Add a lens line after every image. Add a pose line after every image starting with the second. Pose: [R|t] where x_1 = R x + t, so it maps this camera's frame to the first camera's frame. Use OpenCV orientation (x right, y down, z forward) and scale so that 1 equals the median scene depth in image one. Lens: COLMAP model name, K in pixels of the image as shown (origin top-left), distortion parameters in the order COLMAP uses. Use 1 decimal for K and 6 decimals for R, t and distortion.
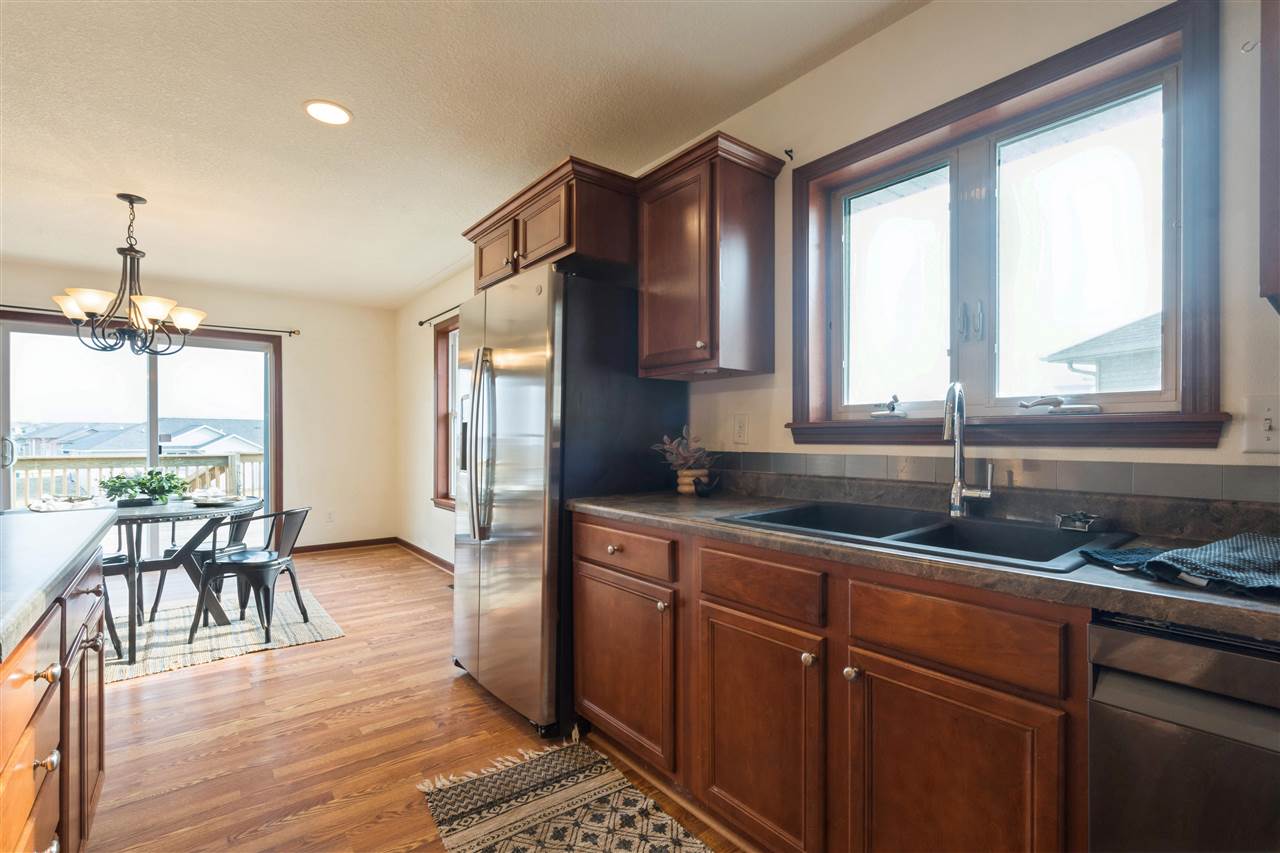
lens RADIAL K [[578.8, 0, 639.6], [0, 578.8, 441.0], [0, 0, 1]] dist [-0.000719, -0.000140]
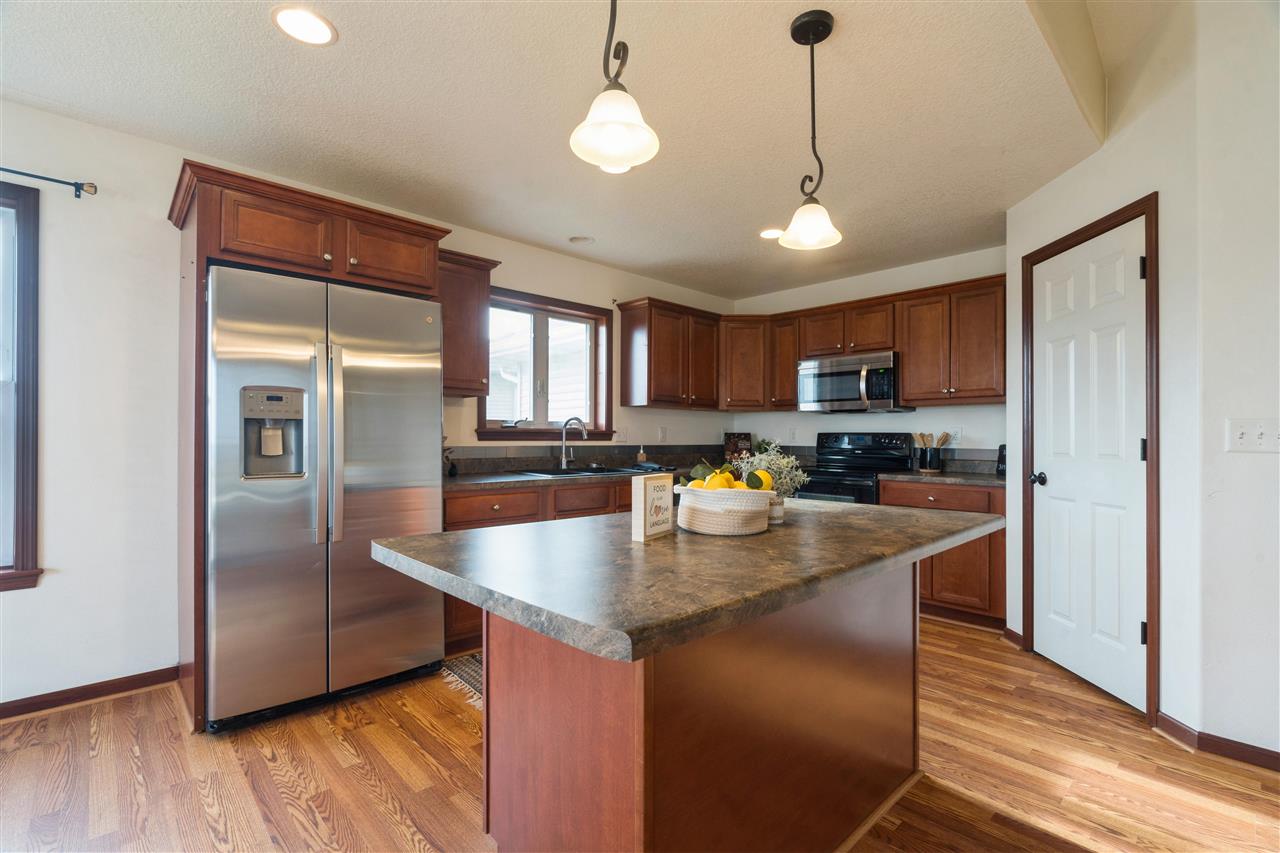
lens RADIAL K [[573.8, 0, 641.6], [0, 573.8, 435.5], [0, 0, 1]] dist [-0.001109, -0.000143]
pose [[-0.093286, 0.001644, 0.995638, -1.560334], [0.000122, 0.999999, -0.001640, -0.008514], [-0.995639, -0.000031, -0.093286, 0.706160]]
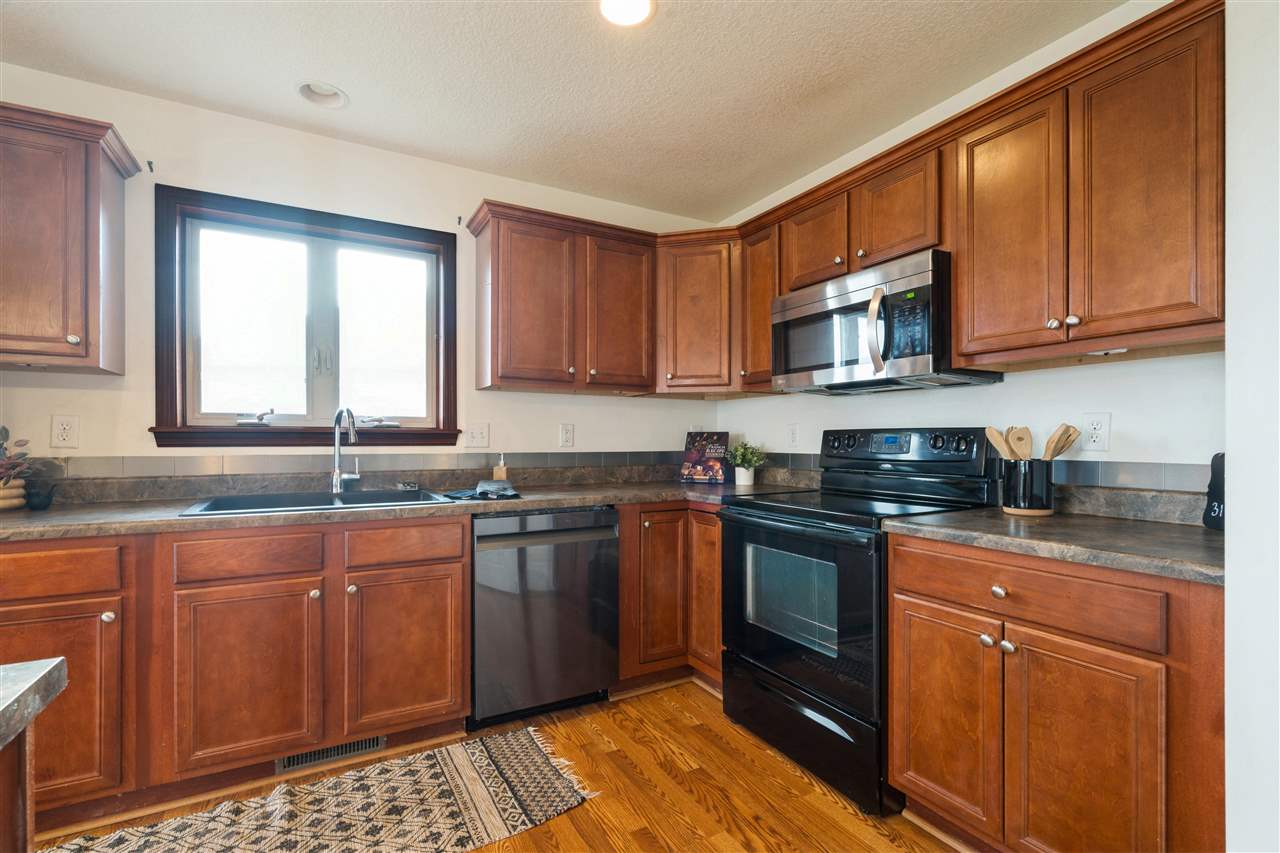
lens RADIAL K [[578.8, 0, 639.6], [0, 578.8, 441.0], [0, 0, 1]] dist [-0.000719, -0.000140]
pose [[0.153934, -0.001494, 0.988080, -0.654913], [0.005335, 0.999986, 0.000681, -0.002115], [-0.988067, 0.005167, 0.153940, -0.017322]]
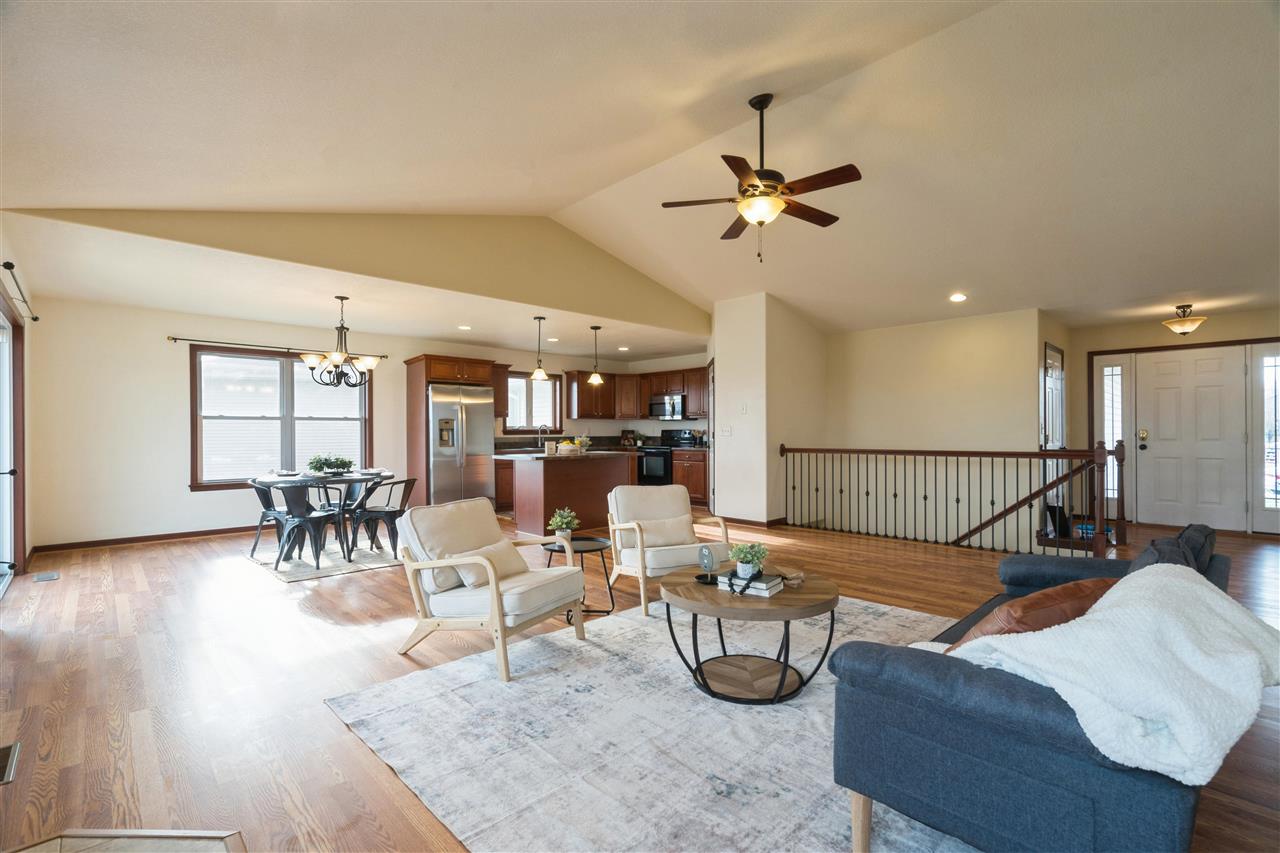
lens RADIAL K [[573.8, 0, 641.6], [0, 573.8, 435.5], [0, 0, 1]] dist [-0.001109, -0.000143]
pose [[-0.099181, -0.008277, 0.995035, -4.195099], [0.009158, 0.999915, 0.009230, -0.021745], [-0.995027, 0.010028, -0.099097, 0.432837]]
